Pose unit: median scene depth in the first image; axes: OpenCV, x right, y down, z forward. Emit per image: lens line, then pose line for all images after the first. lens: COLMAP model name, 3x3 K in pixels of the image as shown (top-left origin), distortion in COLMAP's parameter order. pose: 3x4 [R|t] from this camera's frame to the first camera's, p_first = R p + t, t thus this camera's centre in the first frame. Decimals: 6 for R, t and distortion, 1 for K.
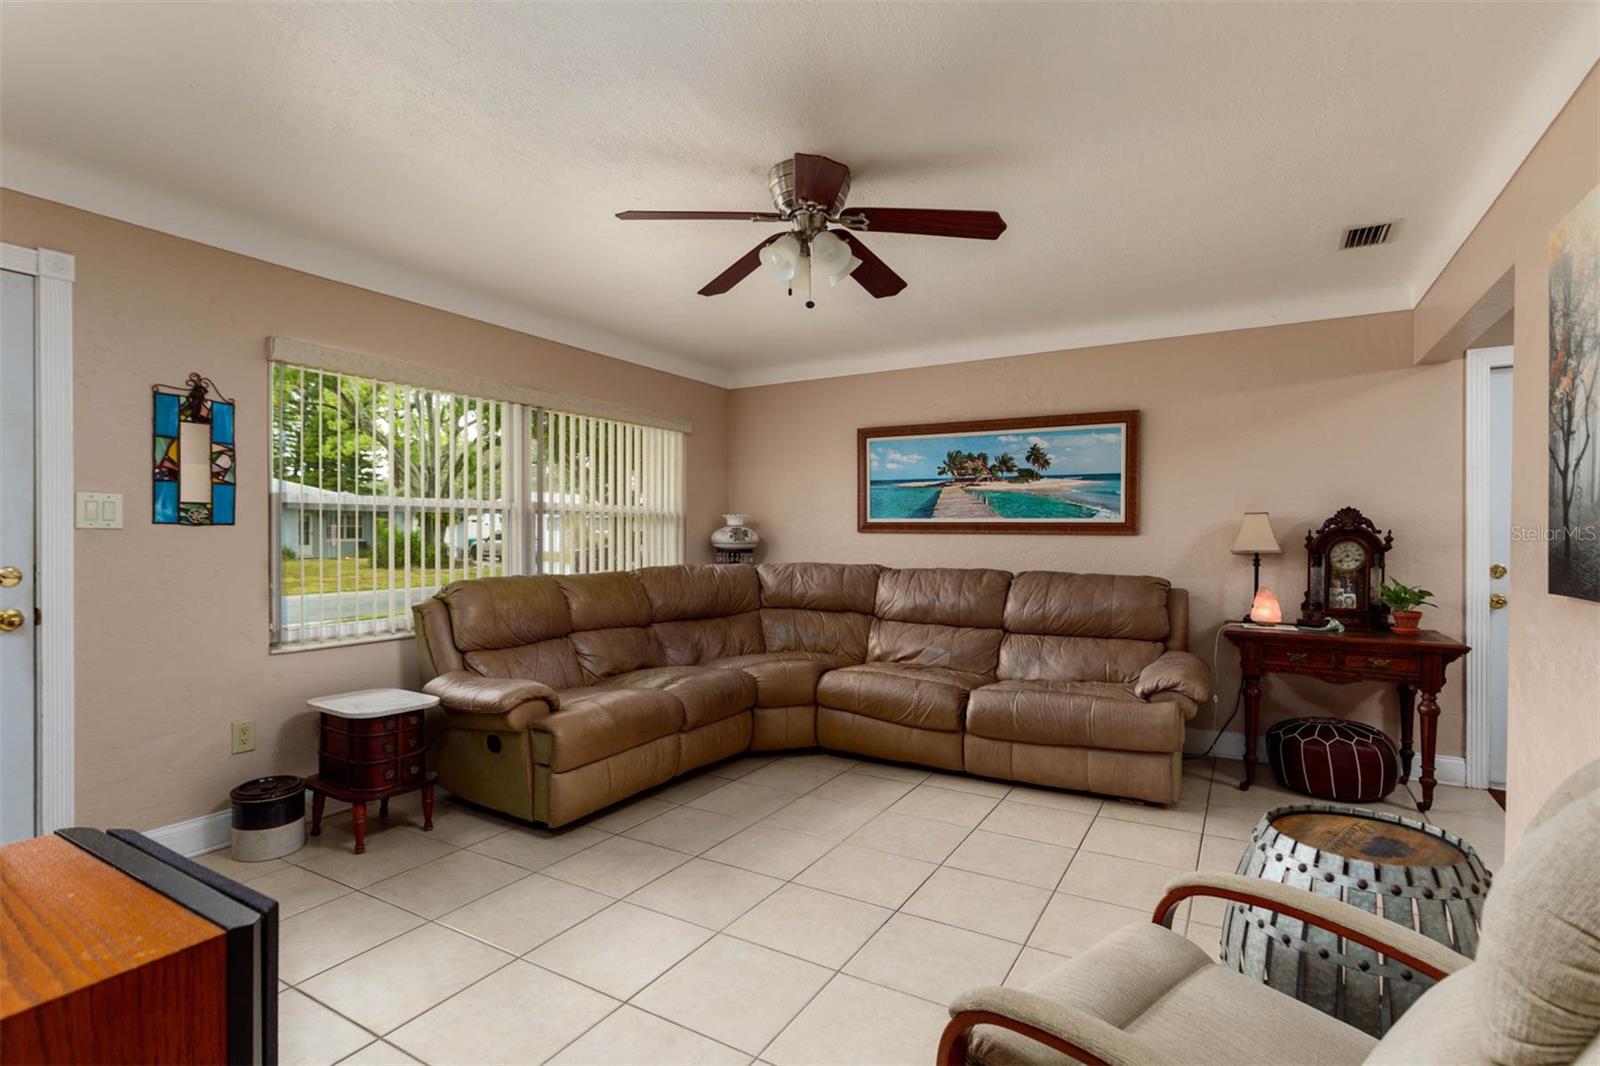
lens RADIAL K [[779.1, 0, 796.7], [0, 779.1, 537.7], [0, 0, 1]] dist [-0.004034, -0.000605]
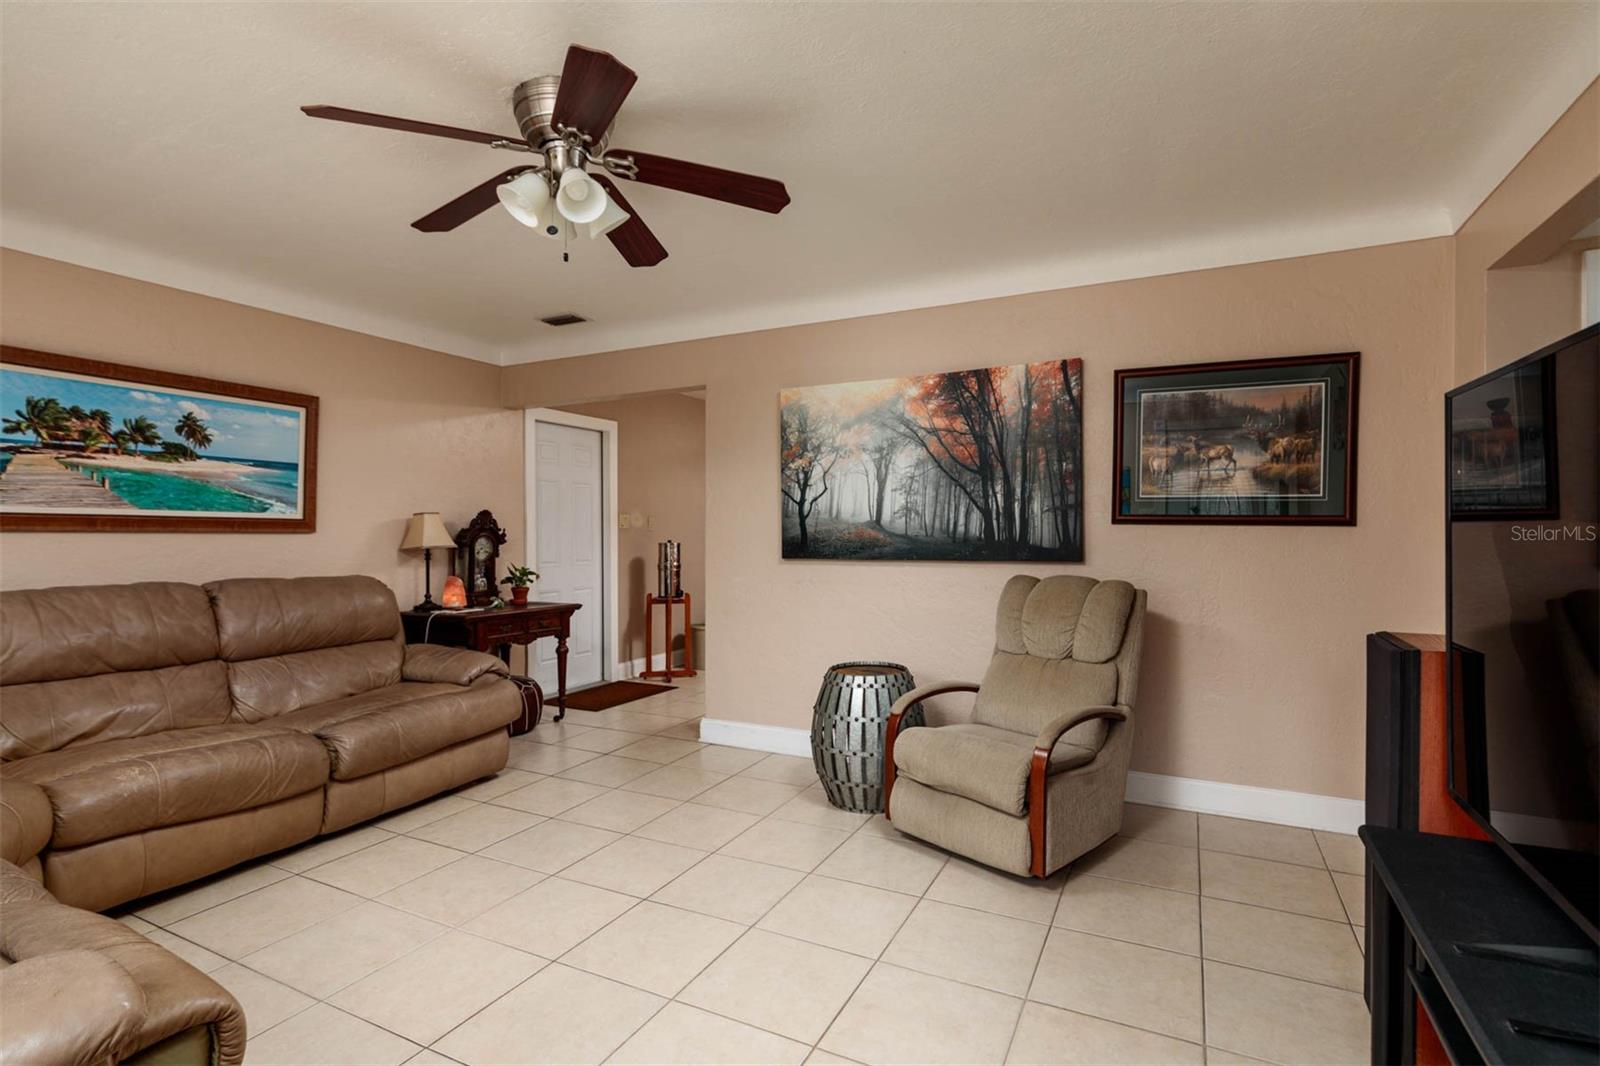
lens RADIAL K [[779.1, 0, 796.7], [0, 779.1, 537.7], [0, 0, 1]] dist [-0.004034, -0.000605]
pose [[-0.069586, -0.007396, 0.997549, -0.500666], [0.005783, 0.999953, 0.007818, -0.001574], [-0.997559, 0.006313, -0.069540, 0.485156]]
